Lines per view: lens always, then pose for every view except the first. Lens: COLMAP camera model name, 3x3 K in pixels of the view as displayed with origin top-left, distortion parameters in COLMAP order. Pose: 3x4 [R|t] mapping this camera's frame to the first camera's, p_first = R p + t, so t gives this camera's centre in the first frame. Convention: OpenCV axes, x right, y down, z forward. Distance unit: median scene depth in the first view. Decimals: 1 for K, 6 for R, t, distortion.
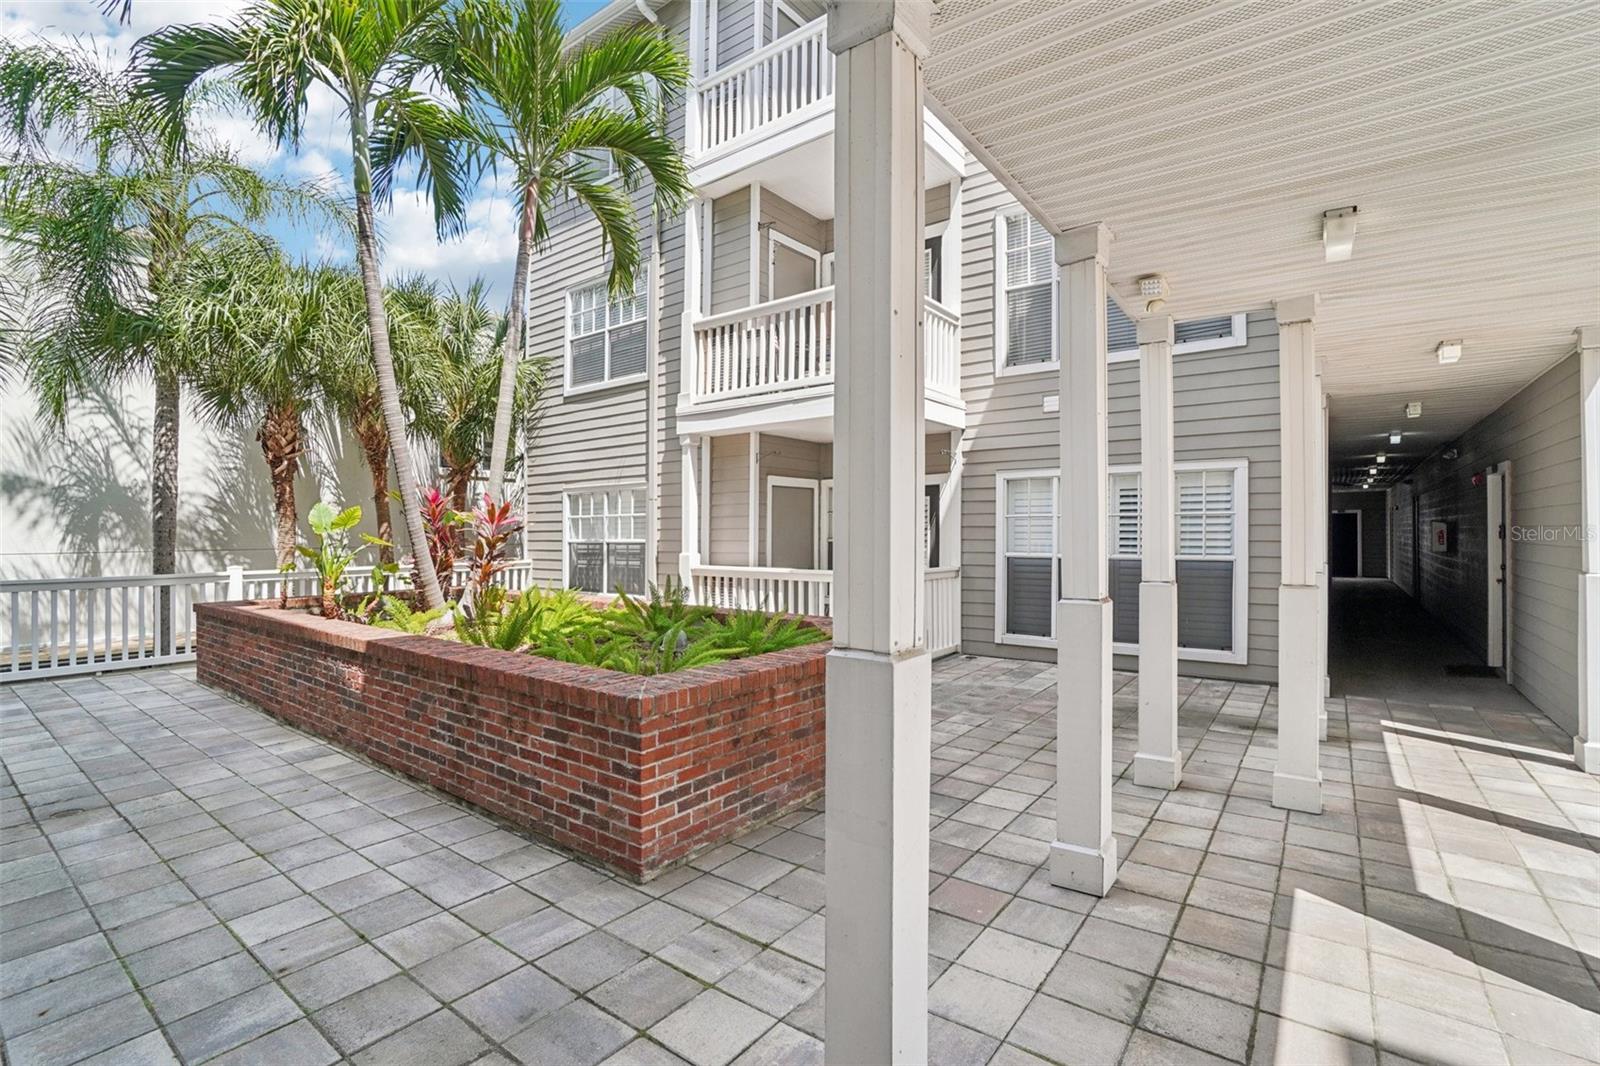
lens RADIAL K [[732.5, 0, 798.2], [0, 732.5, 575.6], [0, 0, 1]] dist [-0.073976, 0.025952]
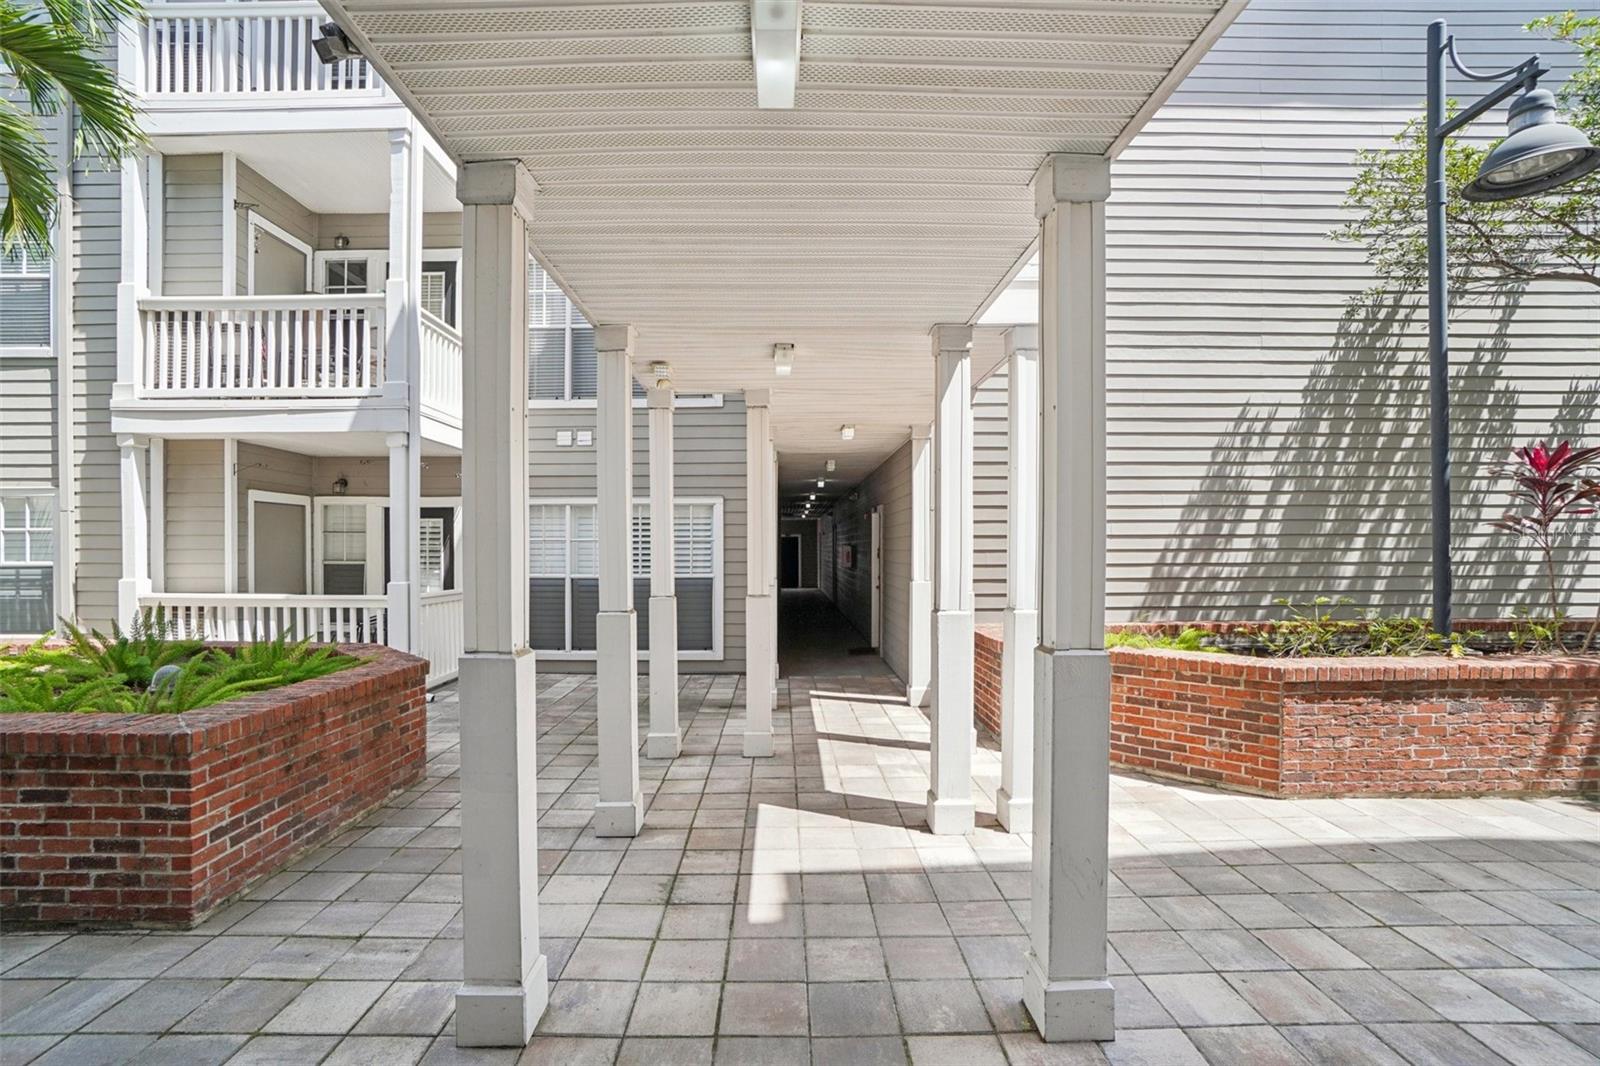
lens RADIAL K [[732.5, 0, 798.2], [0, 732.5, 575.6], [0, 0, 1]] dist [-0.073976, 0.025952]
pose [[0.786188, -0.014369, 0.617820, -0.127415], [0.029120, 0.999480, -0.013811, -0.004882], [-0.617300, 0.028849, 0.786198, -0.206294]]
